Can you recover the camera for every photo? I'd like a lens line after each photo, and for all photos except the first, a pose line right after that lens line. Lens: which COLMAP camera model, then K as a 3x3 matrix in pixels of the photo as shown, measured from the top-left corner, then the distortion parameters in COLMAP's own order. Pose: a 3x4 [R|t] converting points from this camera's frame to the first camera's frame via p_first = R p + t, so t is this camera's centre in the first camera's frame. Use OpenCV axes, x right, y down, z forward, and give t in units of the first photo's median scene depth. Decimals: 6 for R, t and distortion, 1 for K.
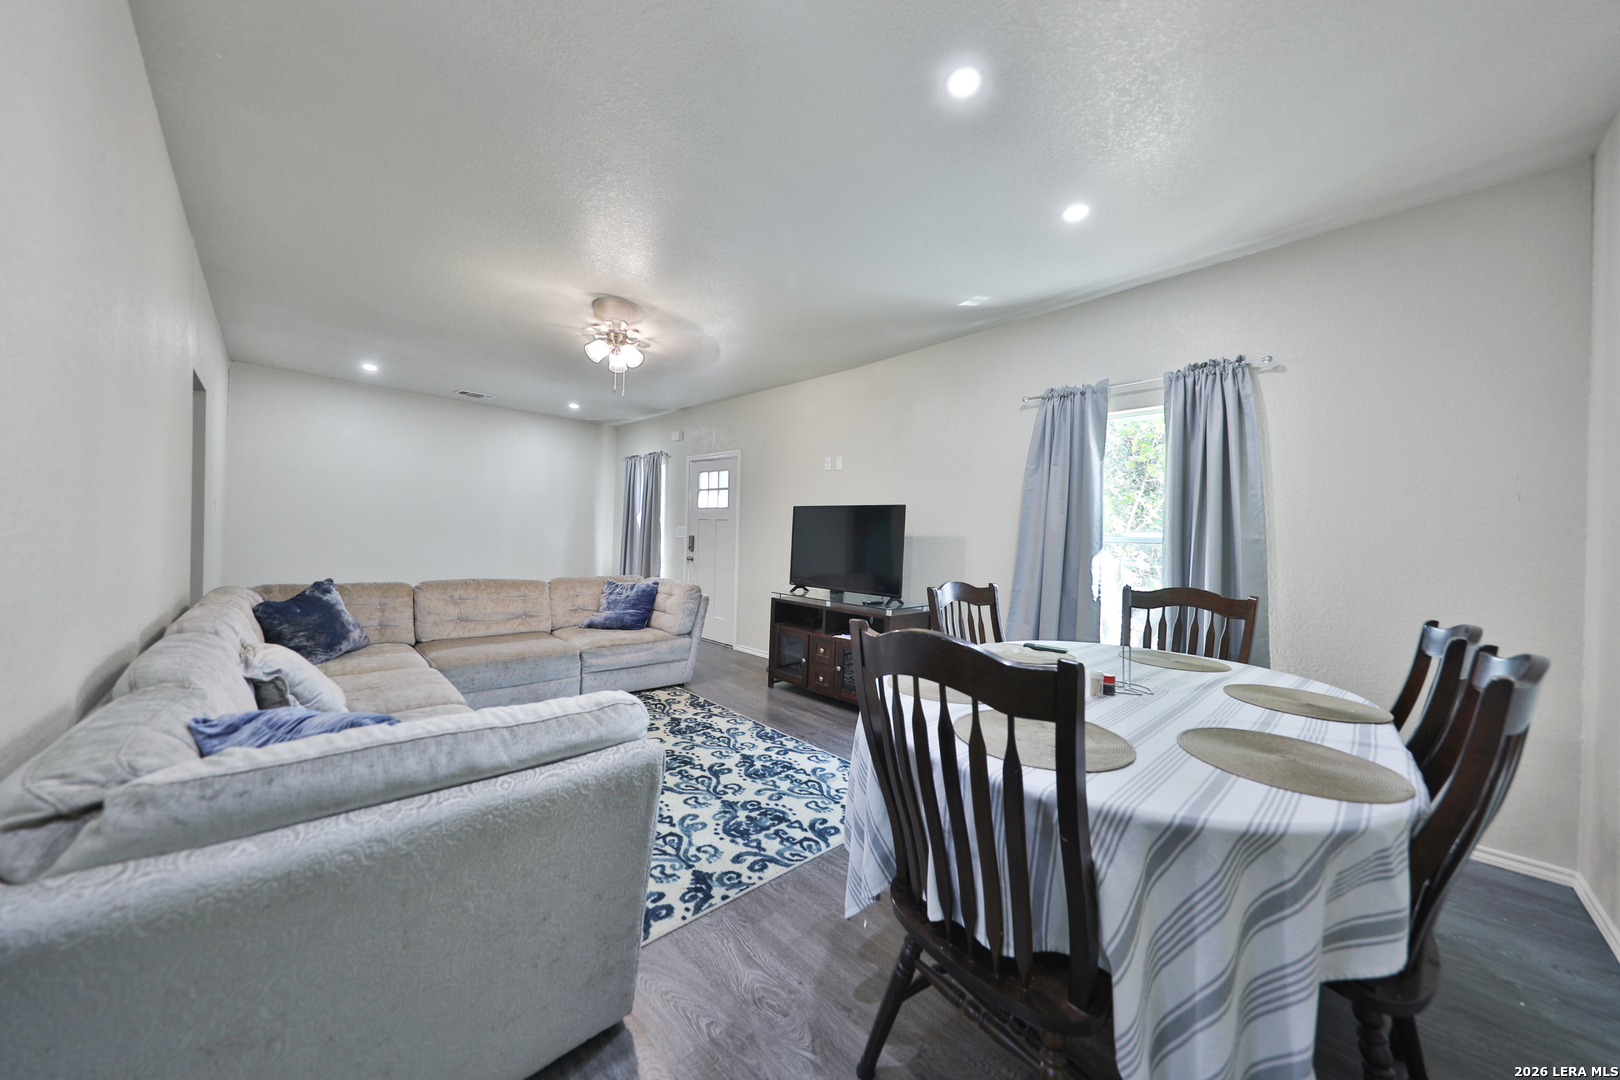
lens RADIAL K [[542.0, 0, 804.9], [0, 542.0, 552.9], [0, 0, 1]] dist [-0.000309, -0.000068]
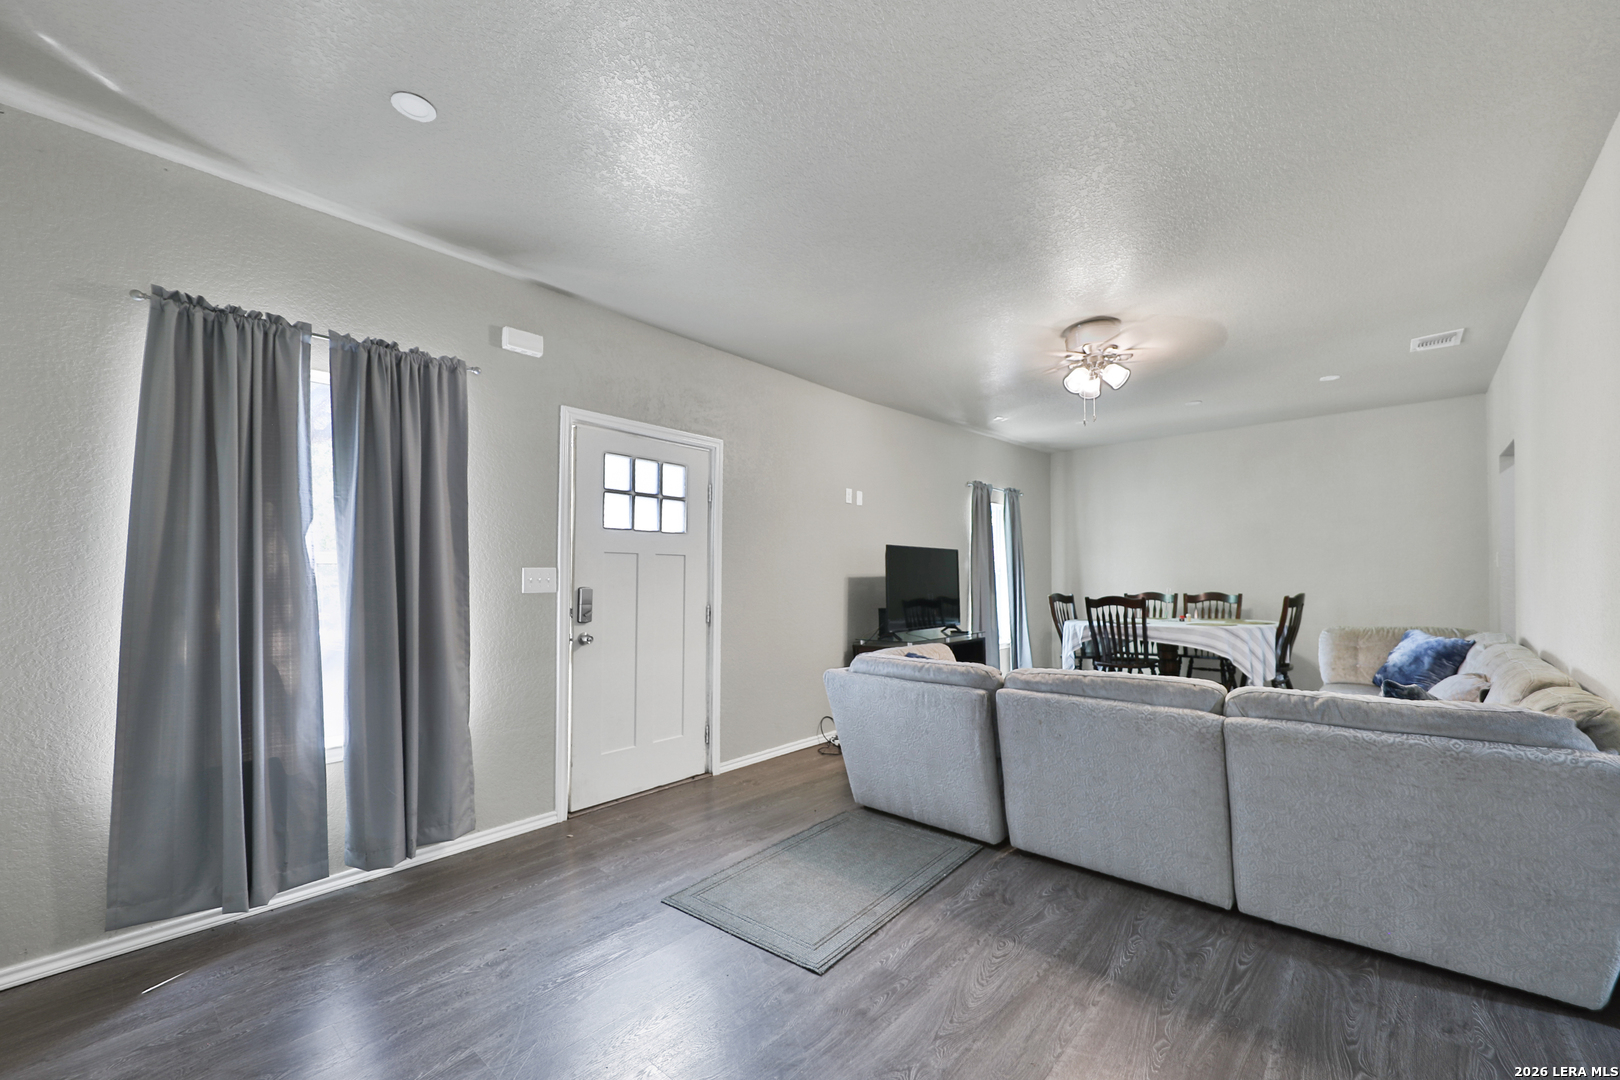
lens RADIAL K [[542.0, 0, 804.9], [0, 542.0, 552.9], [0, 0, 1]] dist [-0.000309, -0.000068]
pose [[0.059587, -0.002301, 0.998220, -0.685159], [0.018890, 0.999821, 0.001177, -0.062003], [-0.998044, 0.018786, 0.059619, 0.839554]]
